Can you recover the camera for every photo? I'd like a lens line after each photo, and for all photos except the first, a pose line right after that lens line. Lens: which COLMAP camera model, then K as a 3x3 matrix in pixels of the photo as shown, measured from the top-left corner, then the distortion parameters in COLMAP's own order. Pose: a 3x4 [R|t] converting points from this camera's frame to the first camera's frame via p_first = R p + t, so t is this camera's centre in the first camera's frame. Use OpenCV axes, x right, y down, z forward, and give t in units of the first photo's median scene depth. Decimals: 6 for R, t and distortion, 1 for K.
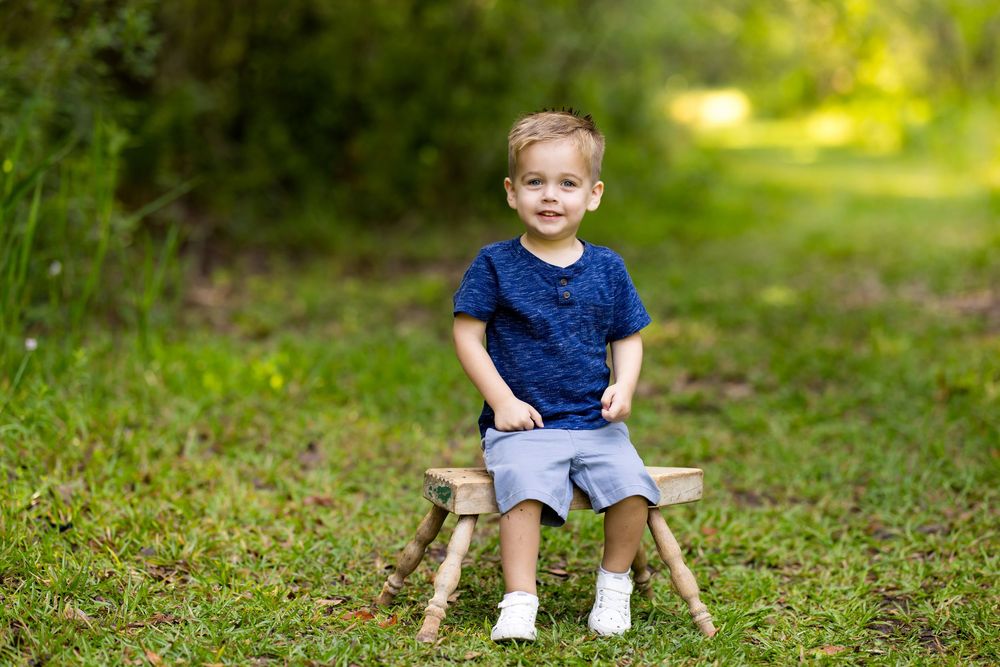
lens RADIAL K [[2481.2, 0, 499.3], [0, 2481.2, 332.5], [0, 0, 1]] dist [0.014464, 0.000000]
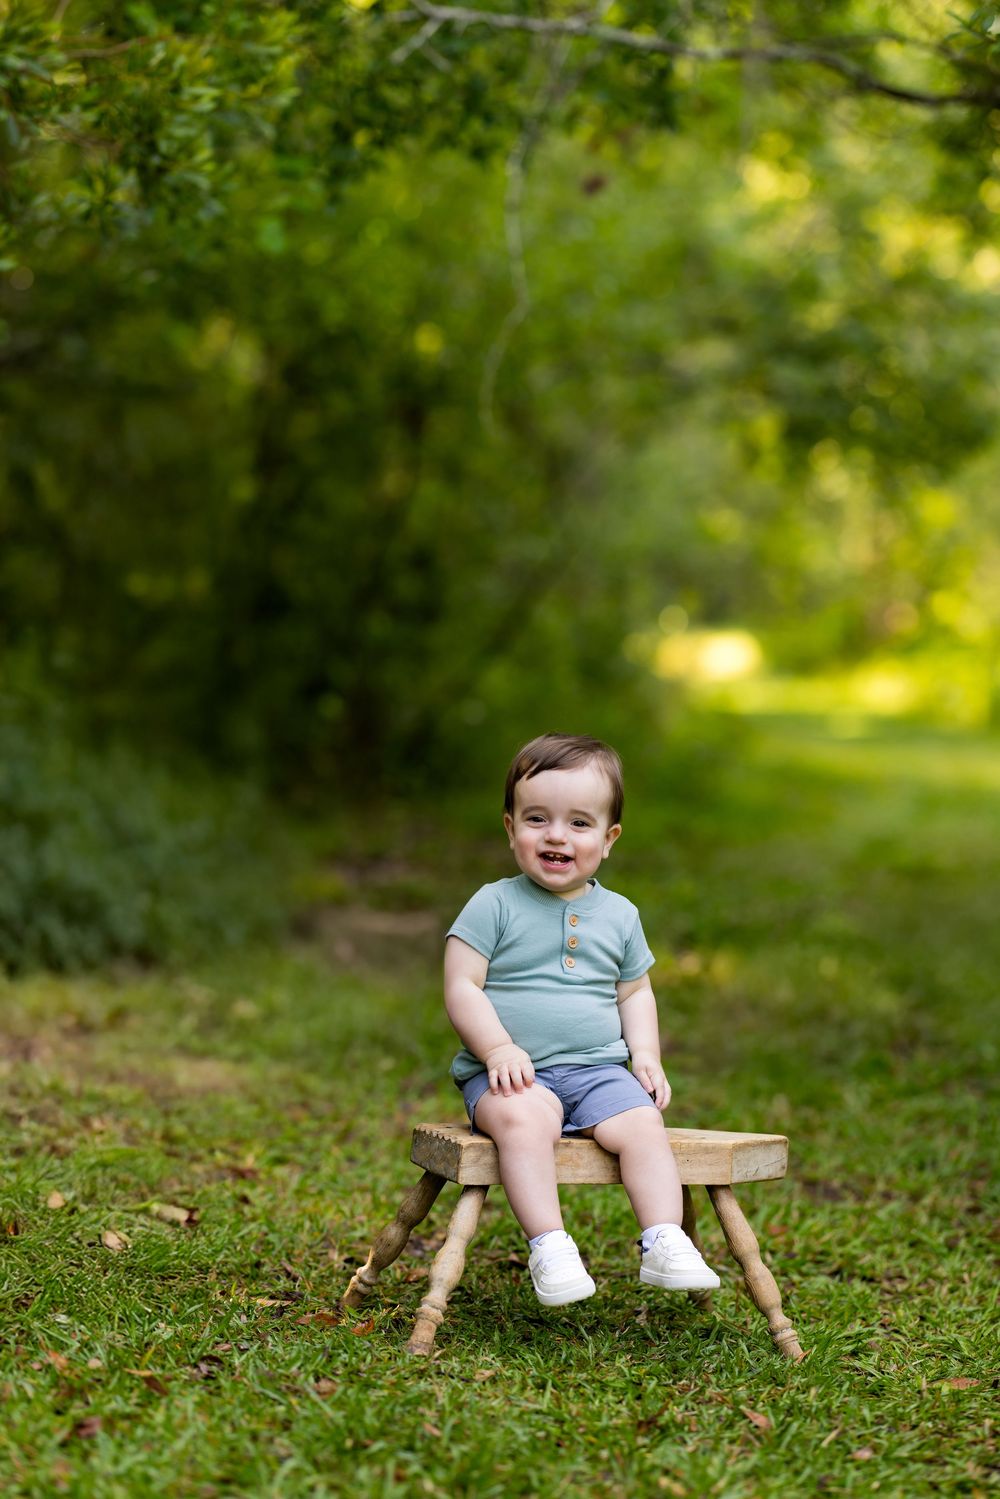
lens RADIAL K [[3719.3, 0, 501.1], [0, 3719.3, 750.4], [0, 0, 1]] dist [0.014464, 0.000000]
pose [[0.998749, 0.036160, 0.034525, -0.039804], [-0.033945, 0.997453, -0.062730, 0.011214], [-0.036705, 0.061480, 0.997433, -0.094015]]
